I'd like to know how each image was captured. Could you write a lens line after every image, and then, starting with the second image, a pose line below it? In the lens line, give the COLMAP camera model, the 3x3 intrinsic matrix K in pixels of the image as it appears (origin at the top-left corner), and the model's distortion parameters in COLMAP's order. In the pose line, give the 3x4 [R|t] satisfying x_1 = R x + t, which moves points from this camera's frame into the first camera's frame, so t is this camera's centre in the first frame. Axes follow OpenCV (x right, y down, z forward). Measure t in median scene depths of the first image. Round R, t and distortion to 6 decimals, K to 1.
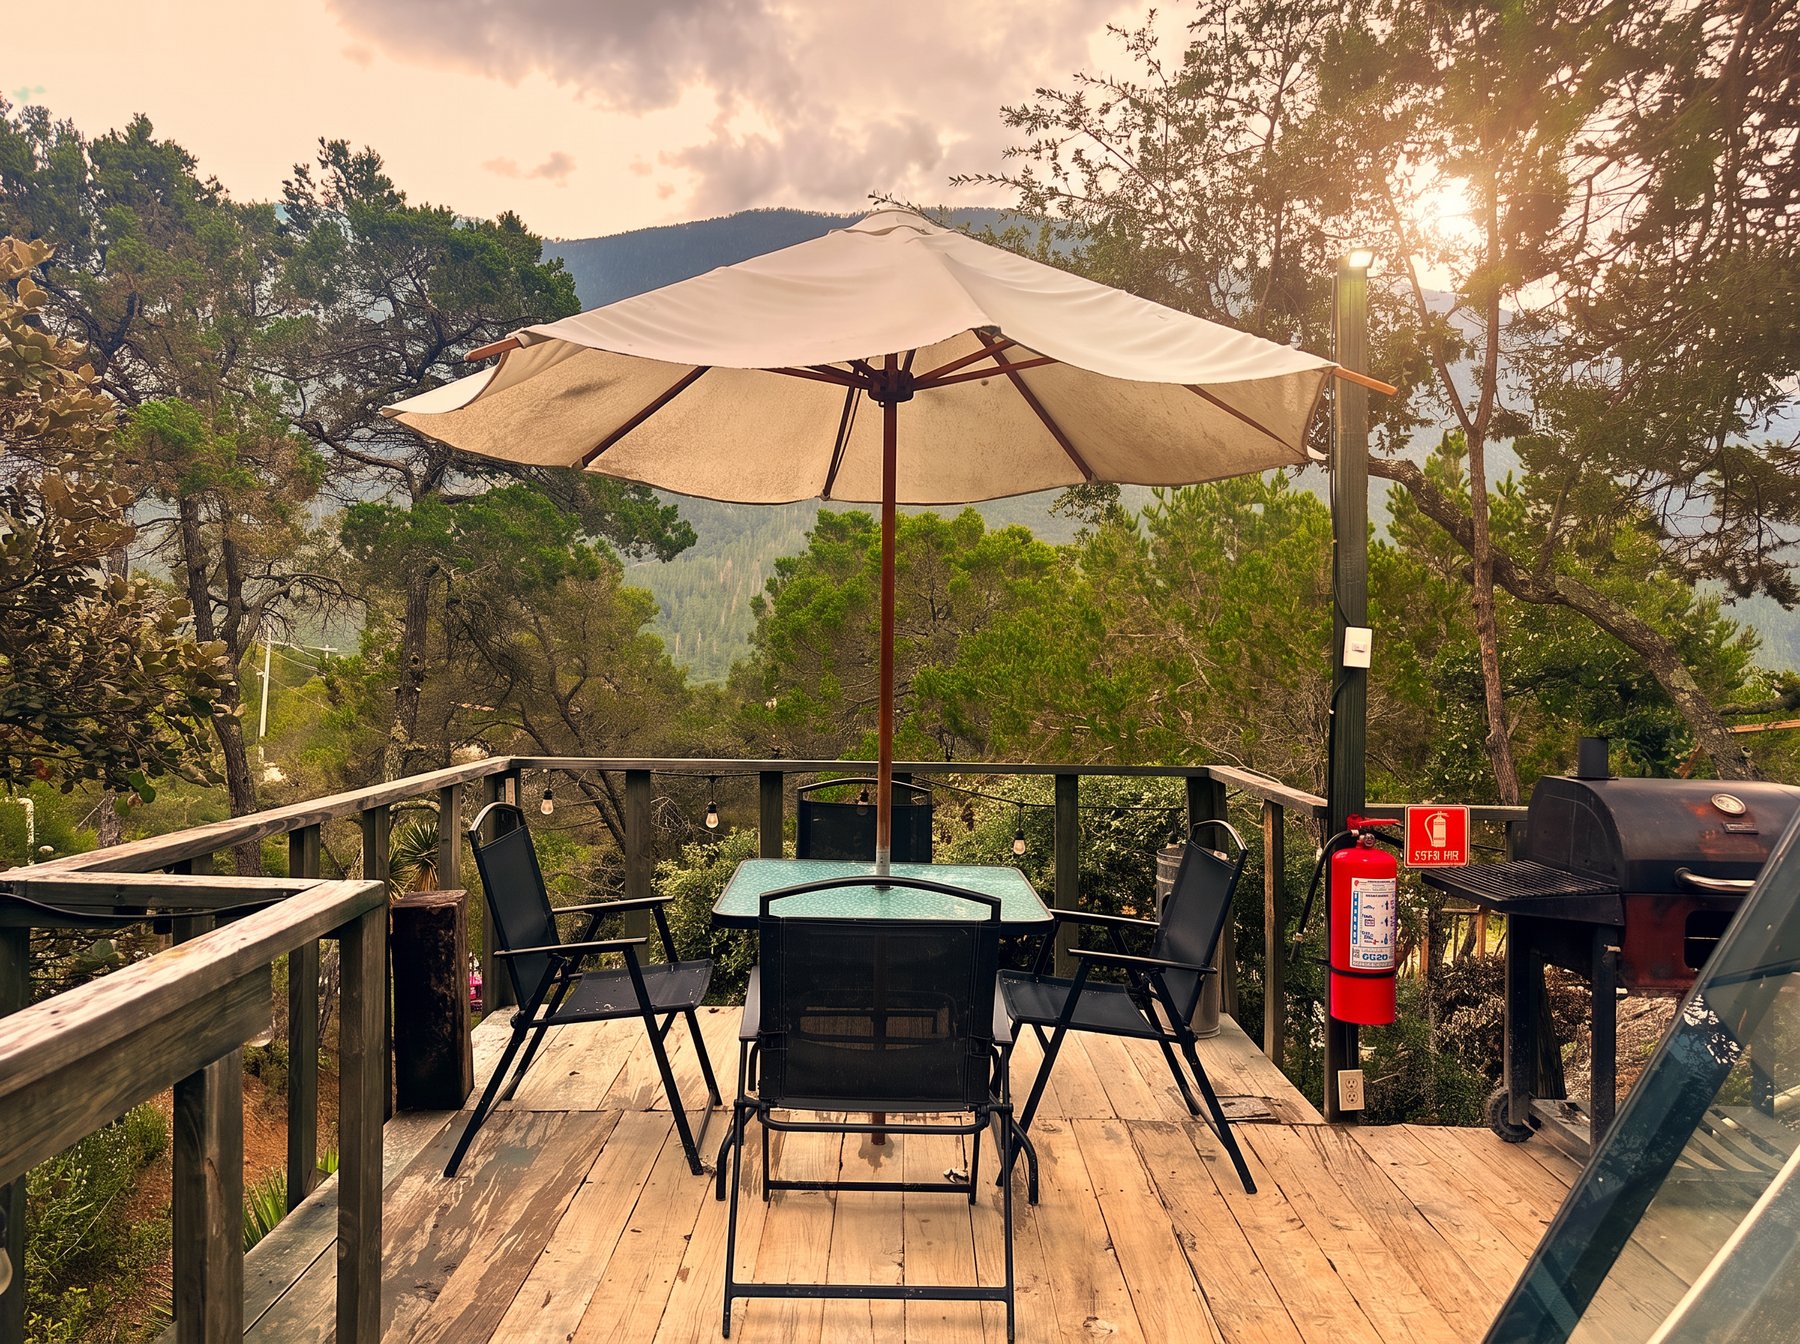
lens RADIAL K [[1325.3, 0, 887.0], [0, 1325.3, 670.2], [0, 0, 1]] dist [0.000247, 0.002476]
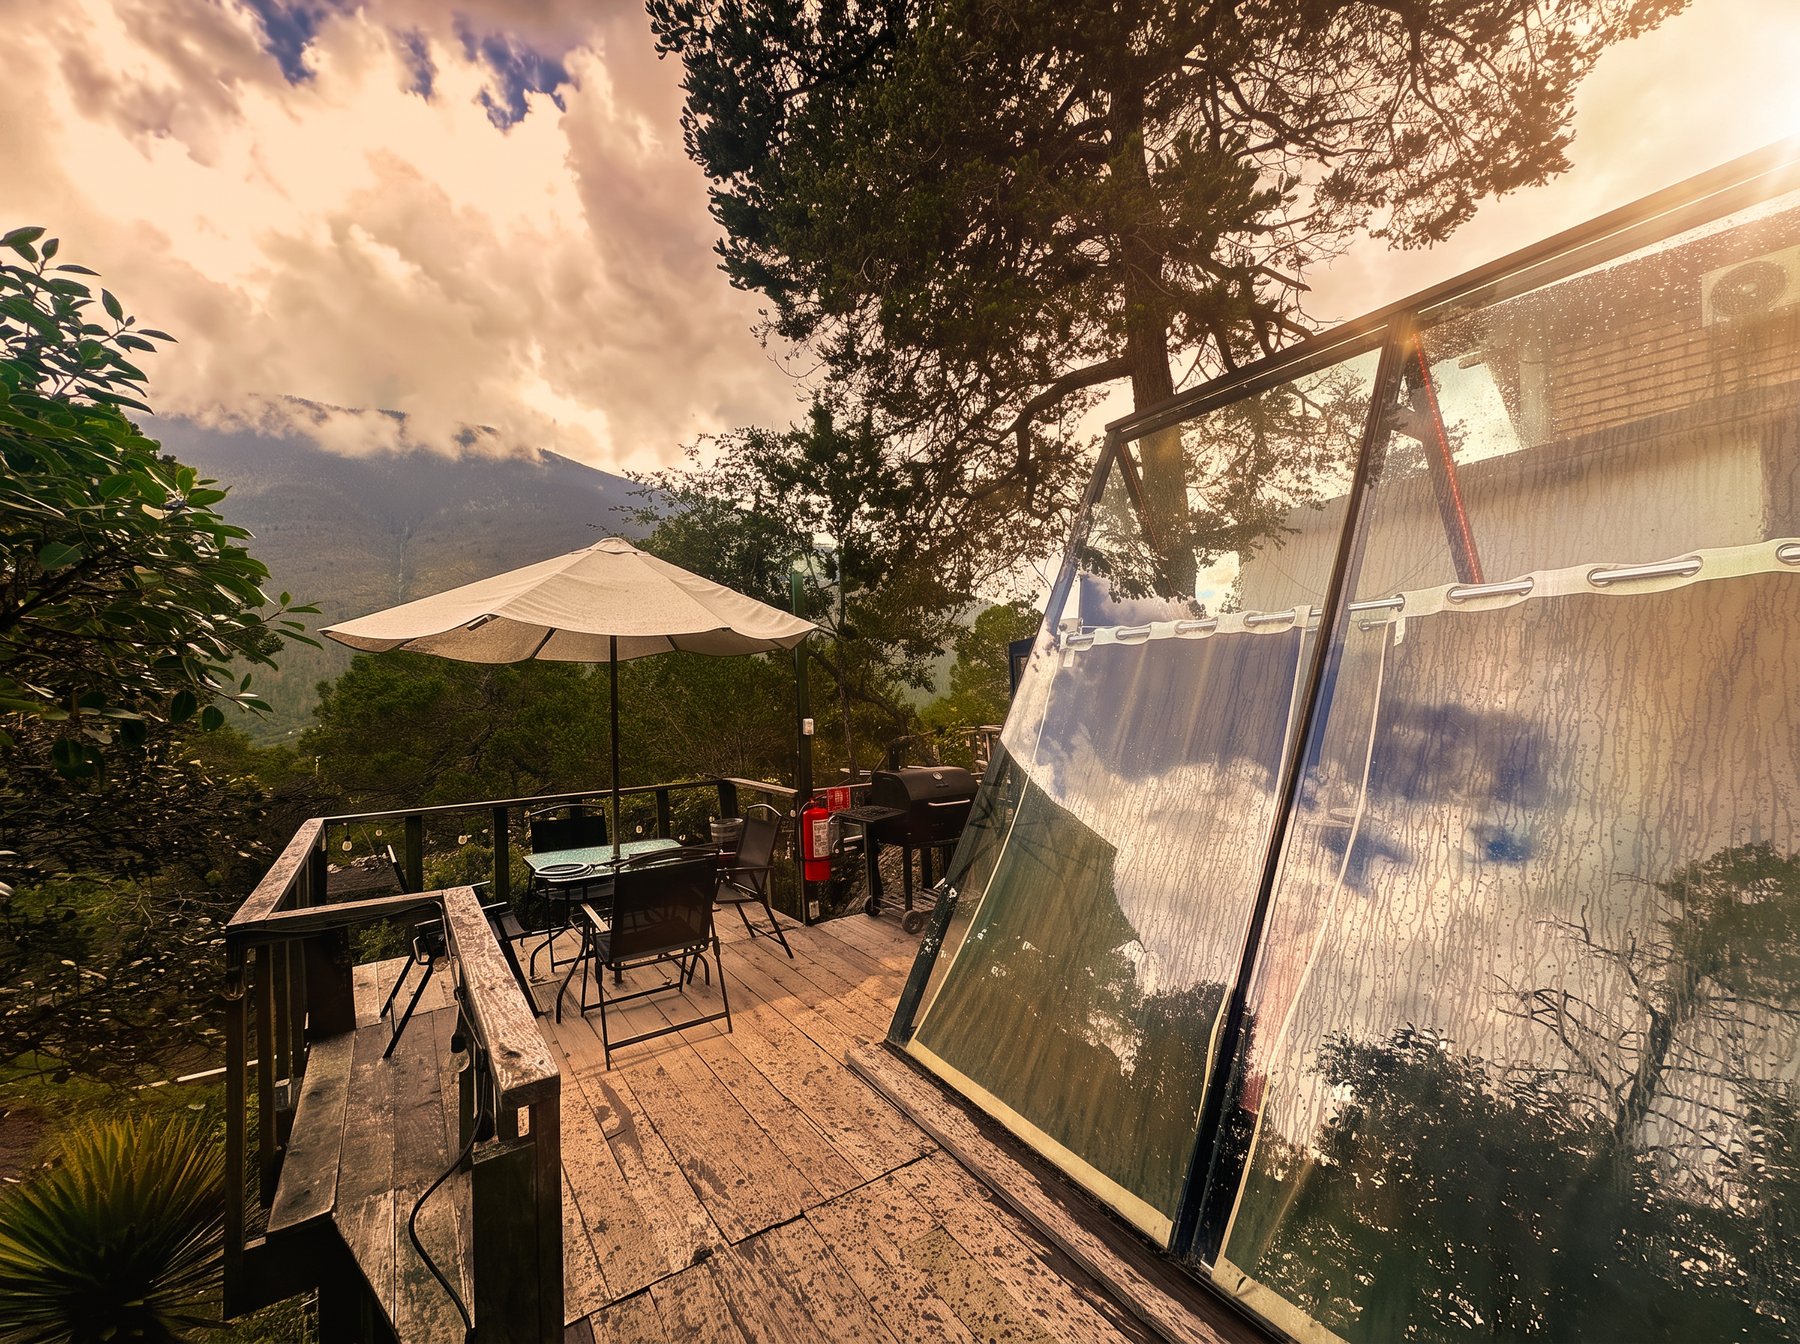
lens RADIAL K [[735.9, 0, 913.4], [0, 735.9, 668.0], [0, 0, 1]] dist [-0.001861, -0.000425]
pose [[0.813222, -0.016706, 0.581714, -0.278854], [0.048730, 0.998032, -0.039462, -0.062138], [-0.579910, 0.060438, 0.812436, -0.225637]]
